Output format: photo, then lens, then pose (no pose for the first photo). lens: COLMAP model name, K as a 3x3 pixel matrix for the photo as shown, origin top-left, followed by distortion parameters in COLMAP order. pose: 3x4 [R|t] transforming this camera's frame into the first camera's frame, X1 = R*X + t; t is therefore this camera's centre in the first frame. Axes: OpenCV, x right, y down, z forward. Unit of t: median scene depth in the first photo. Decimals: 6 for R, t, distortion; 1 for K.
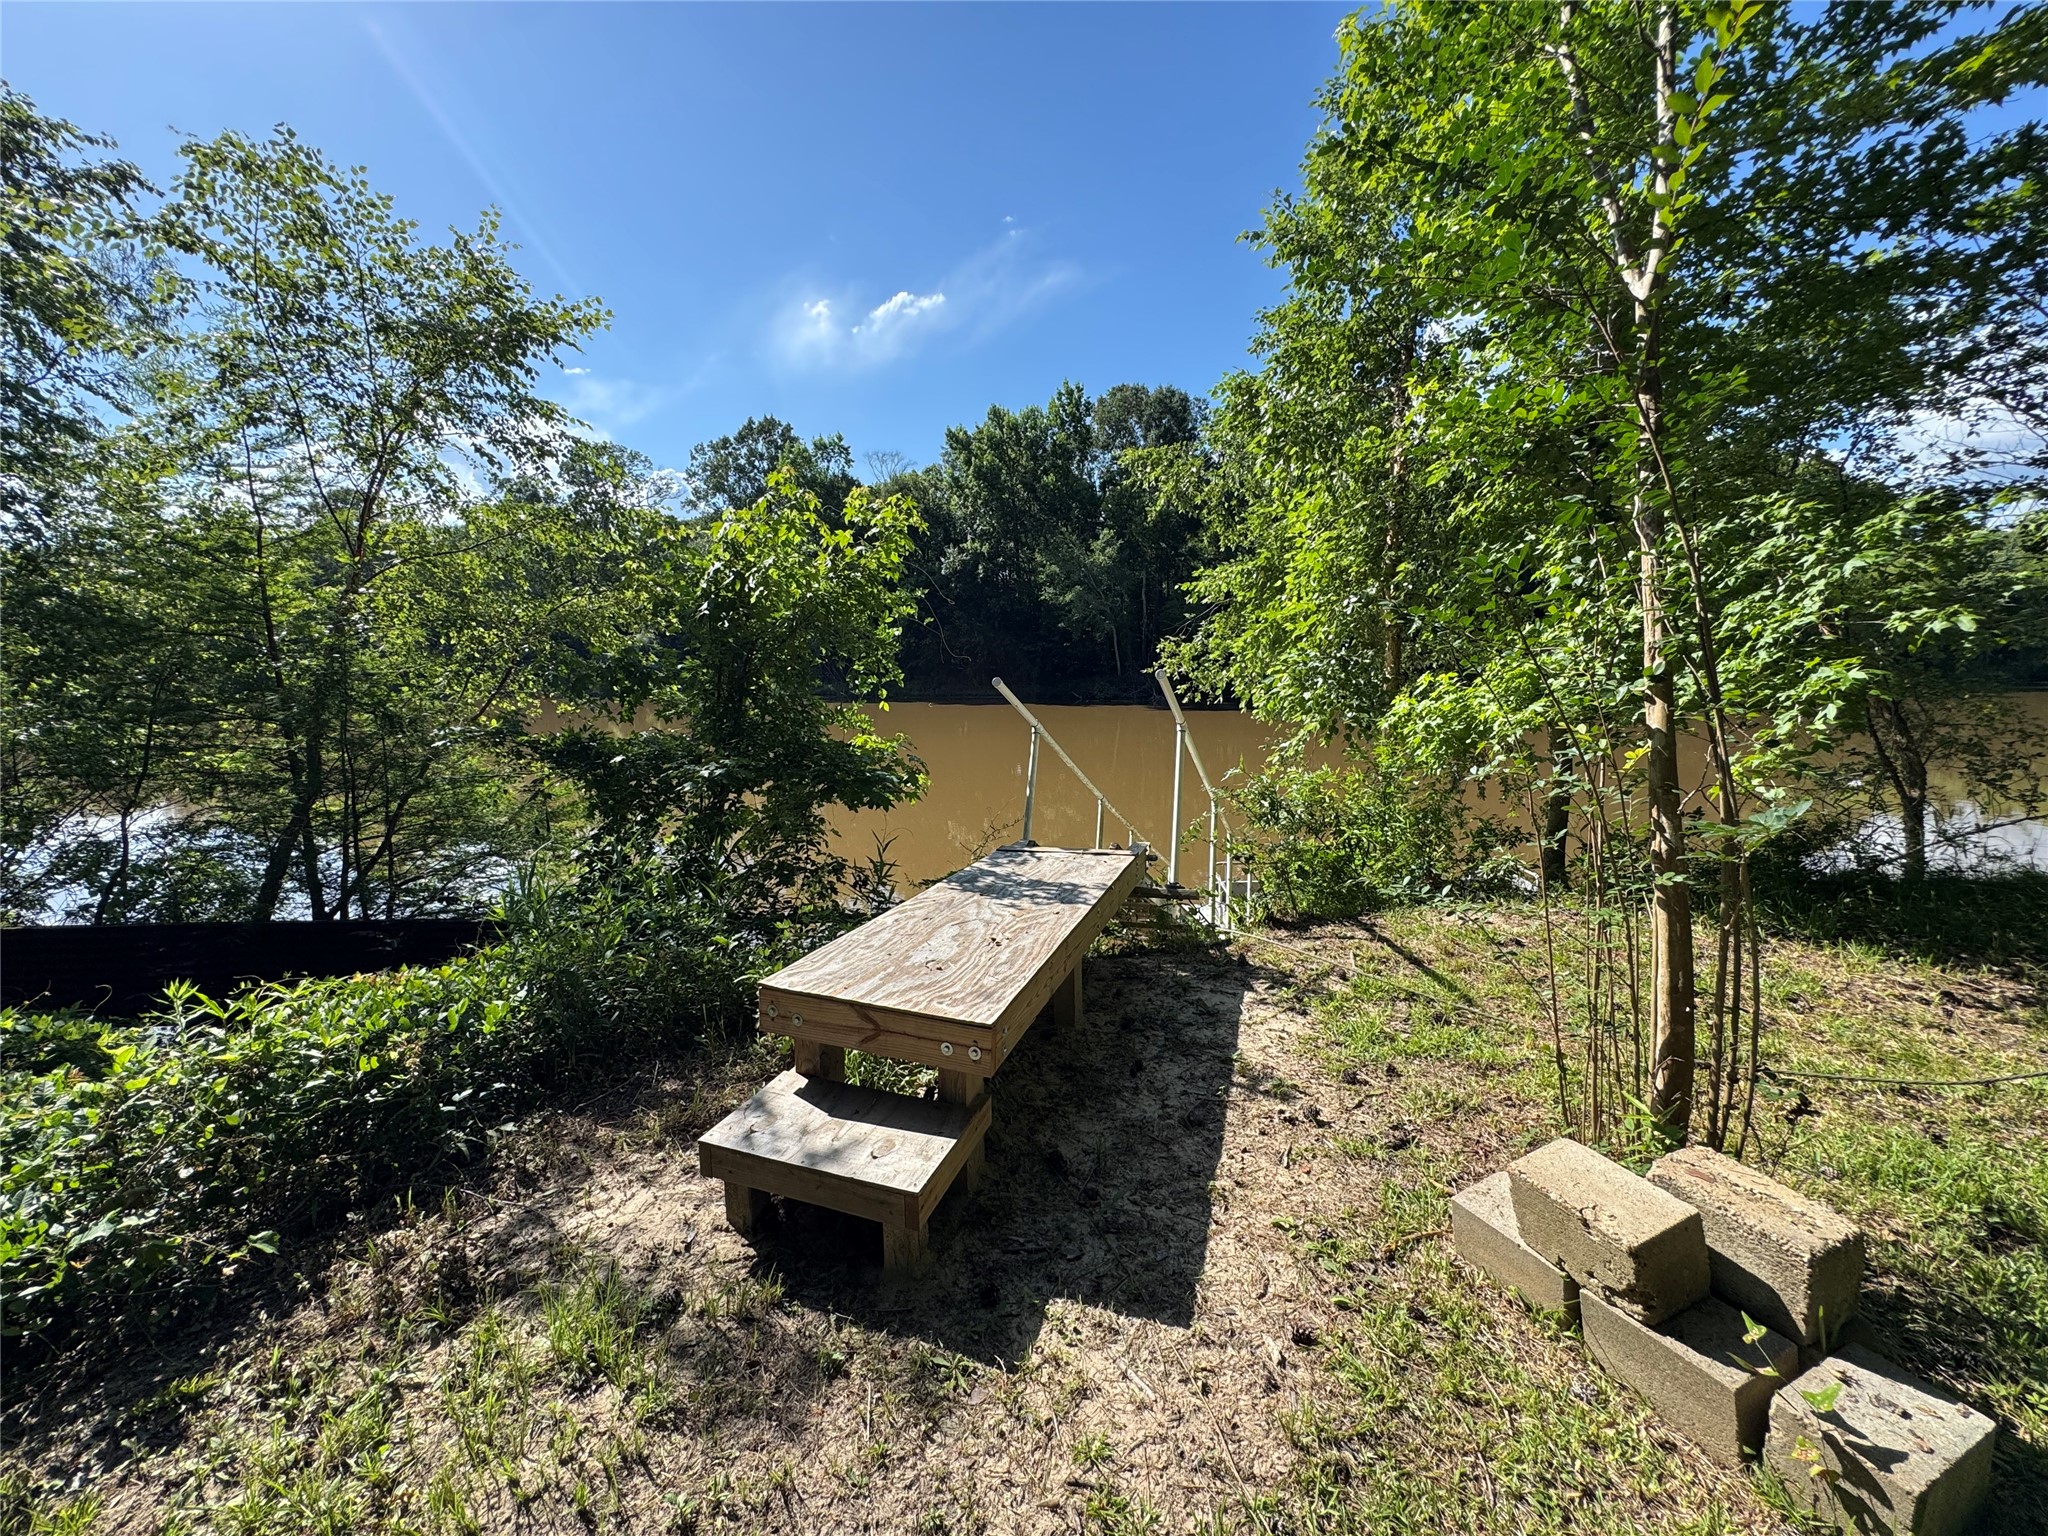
lens RADIAL K [[815.4, 0, 1024.0], [0, 815.4, 768.0], [0, 0, 1]] dist [-0.000985, -0.000236]
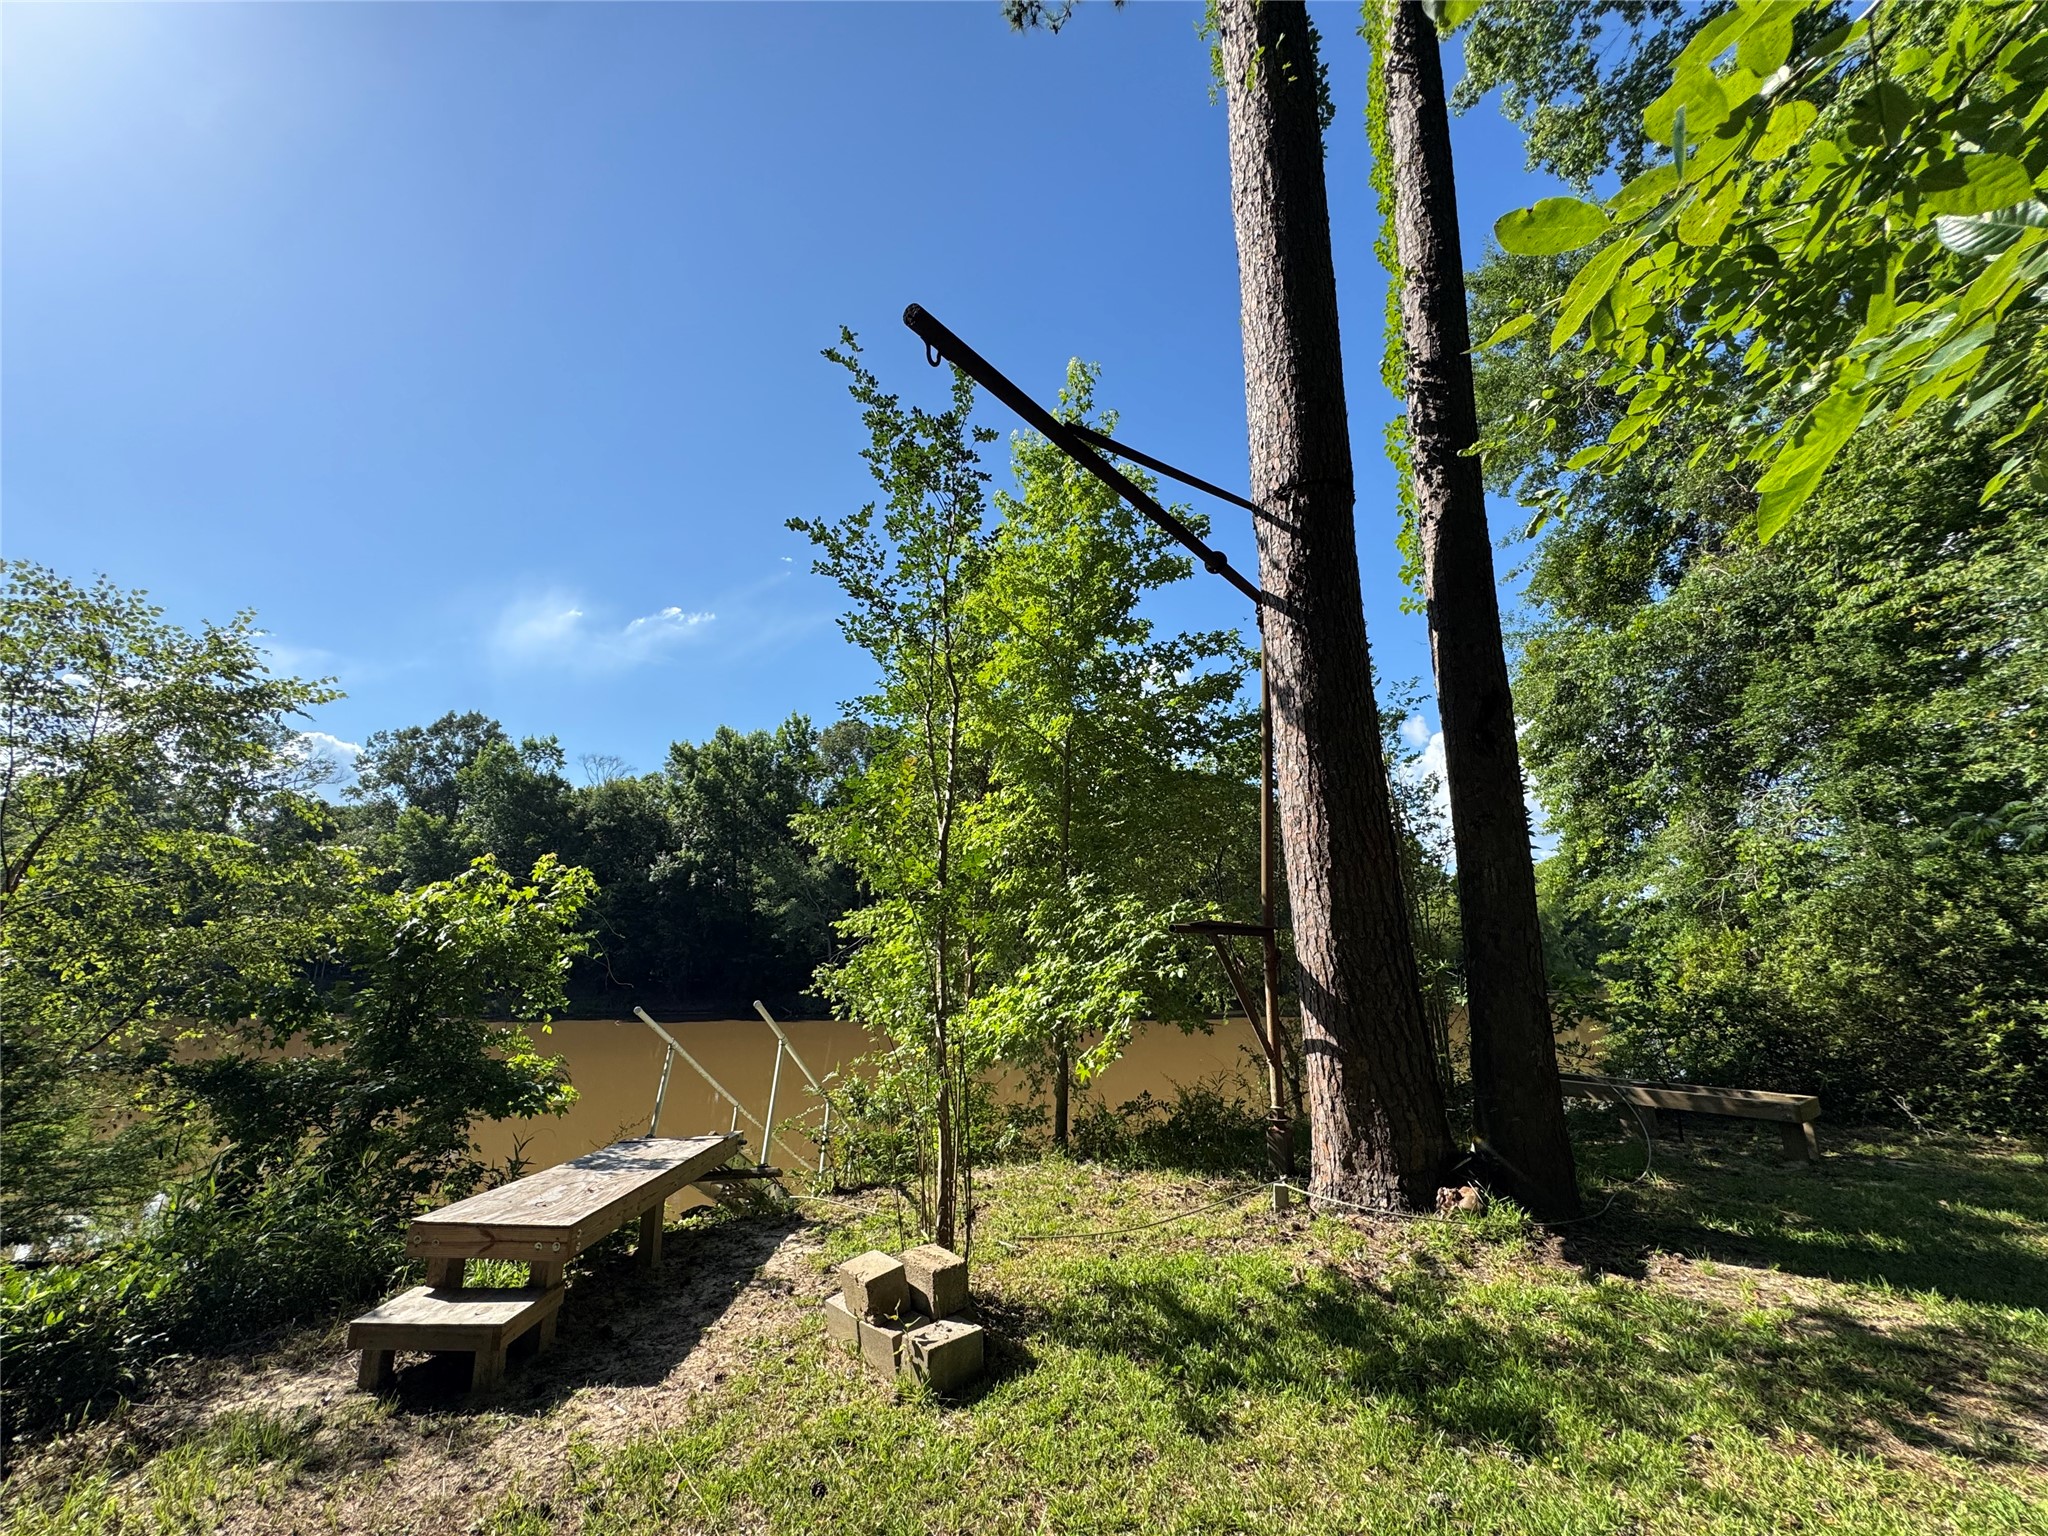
lens RADIAL K [[814.6, 0, 1031.3], [0, 814.6, 771.6], [0, 0, 1]] dist [-0.011096, 0.000101]
pose [[0.944246, 0.078082, 0.319849, 0.078694], [0.043211, 0.933679, -0.355495, 0.020570], [-0.326394, 0.349495, 0.878248, -0.346435]]
